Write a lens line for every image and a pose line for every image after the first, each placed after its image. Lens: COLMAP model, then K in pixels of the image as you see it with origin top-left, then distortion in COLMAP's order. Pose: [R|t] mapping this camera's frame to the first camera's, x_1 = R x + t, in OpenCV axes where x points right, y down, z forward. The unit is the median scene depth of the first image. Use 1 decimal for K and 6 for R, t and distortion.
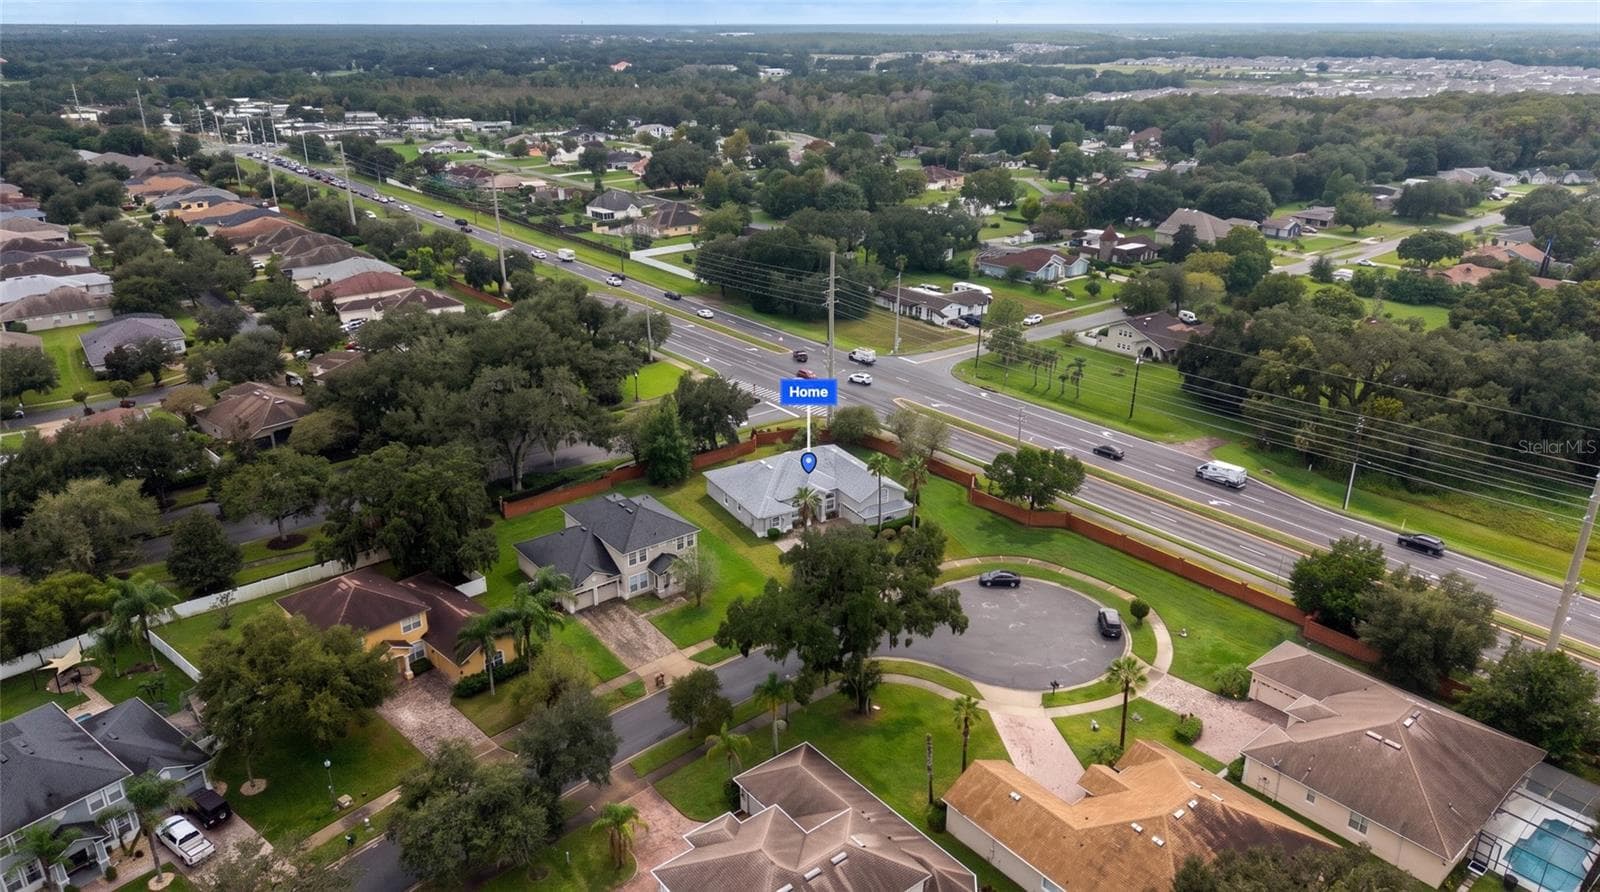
lens RADIAL K [[1075.3, 0, 800.0], [0, 1075.3, 446.0], [0, 0, 1]] dist [0.050850, -0.070162]
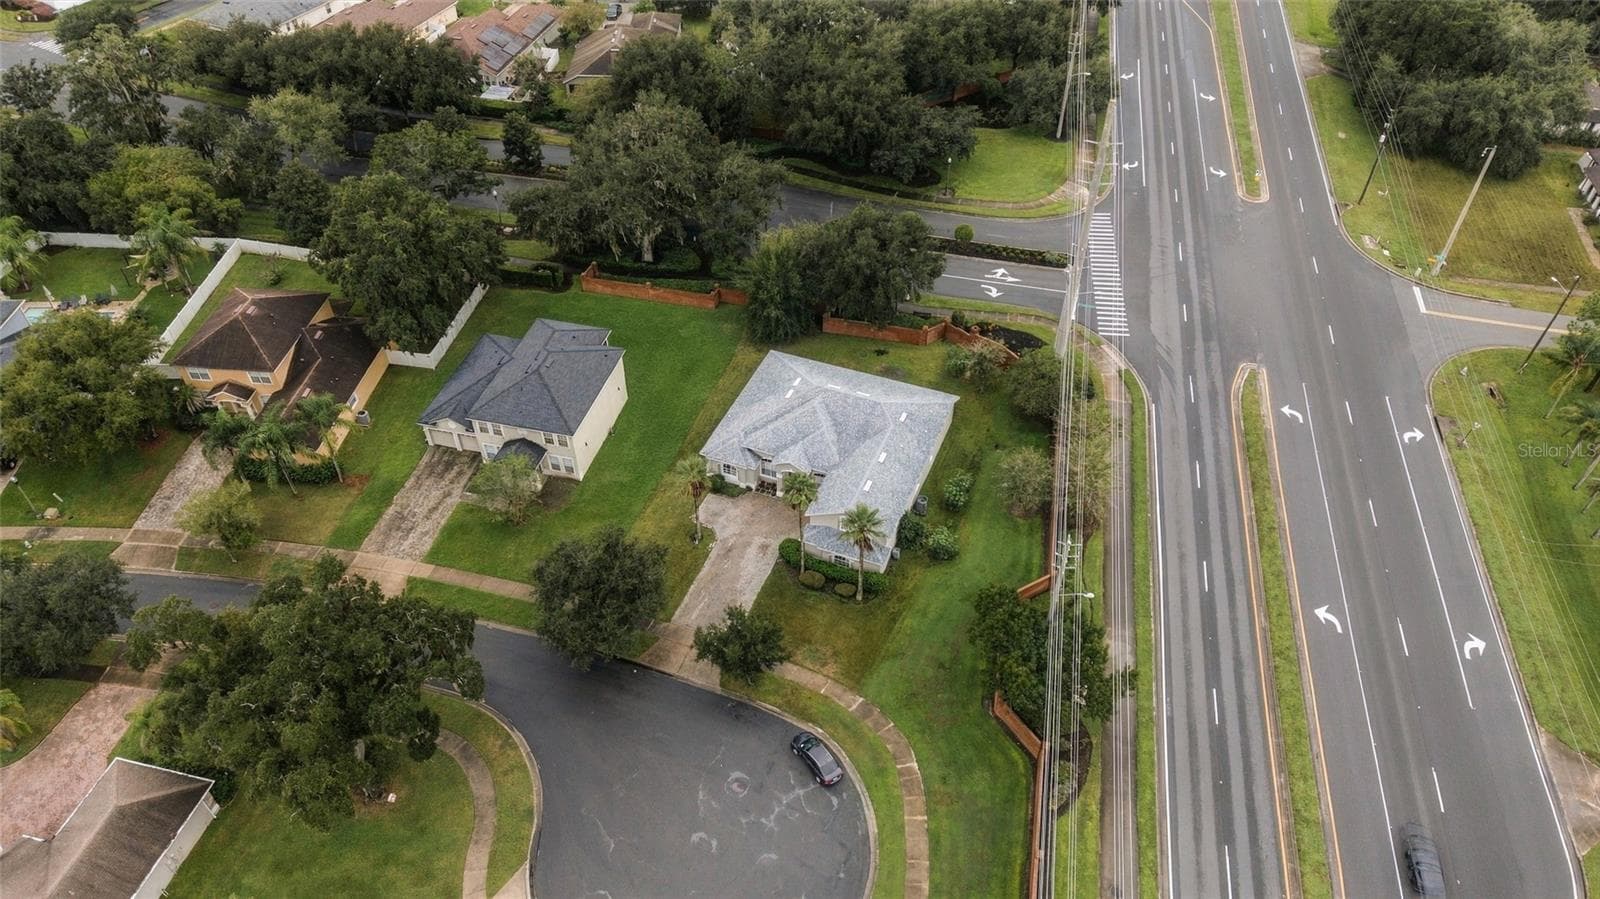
lens RADIAL K [[1076.7, 0, 800.0], [0, 1076.7, 449.5], [0, 0, 1]] dist [0.009033, -0.005855]
pose [[0.617978, 0.533110, -0.577839, 0.331749], [-0.281166, 0.836234, 0.470806, -0.233192], [0.734200, -0.128479, 0.666666, 0.456204]]
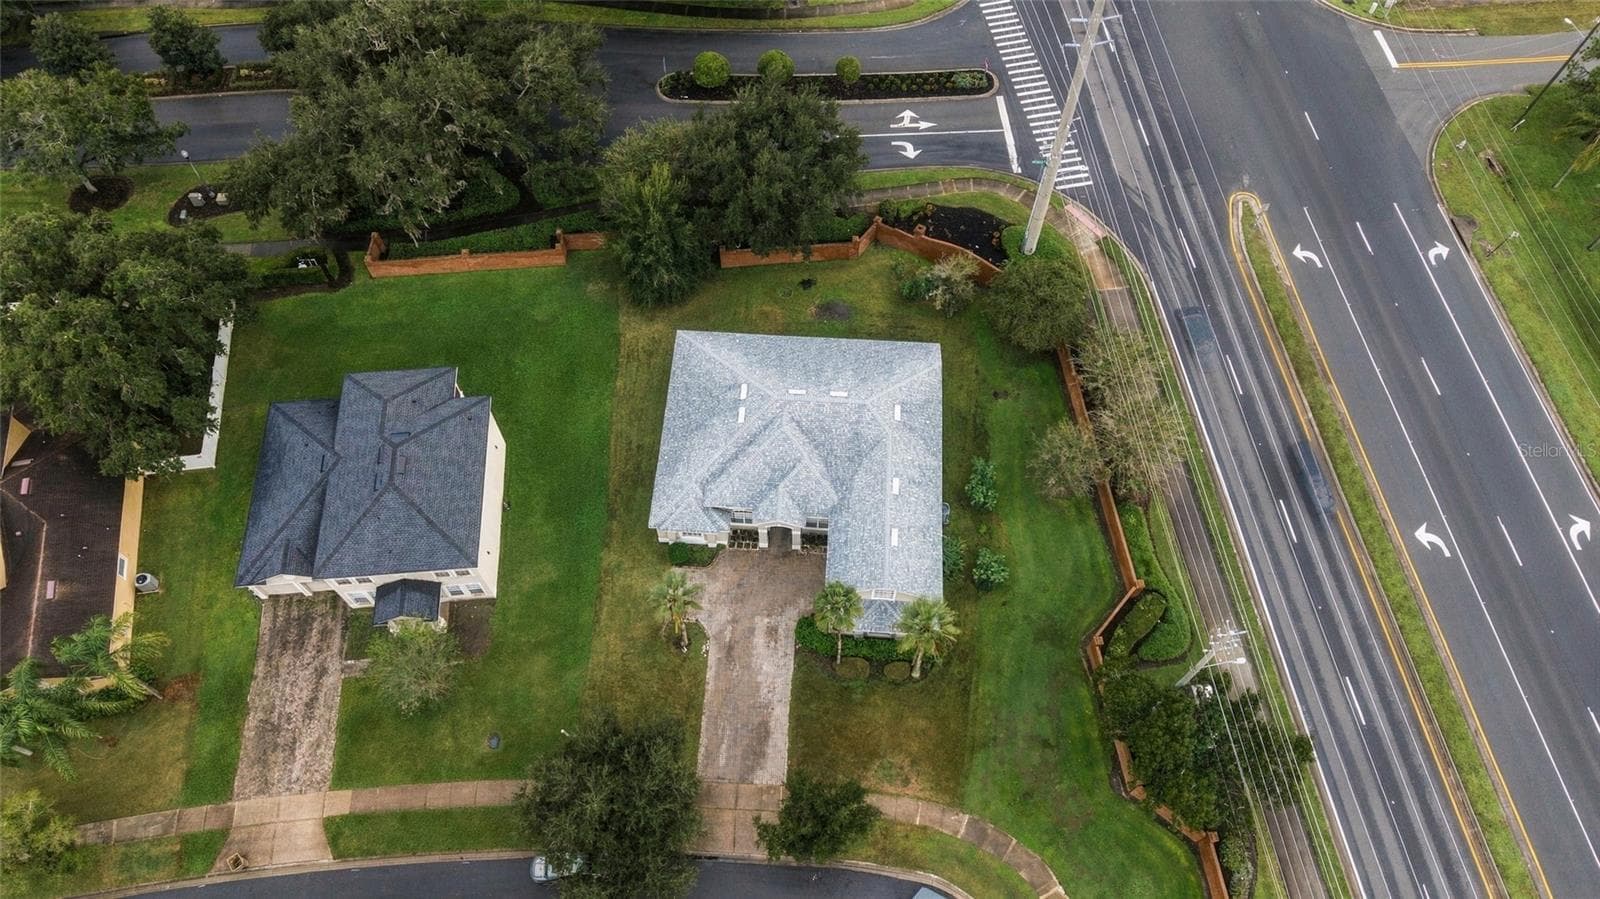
lens RADIAL K [[1074.3, 0, 800.0], [0, 1074.3, 449.5], [0, 0, 1]] dist [-0.001215, -0.001249]
pose [[0.836002, 0.476871, -0.271467, 0.120078], [-0.199046, 0.724570, 0.659833, -0.262871], [0.511352, -0.497588, 0.700661, 0.545895]]
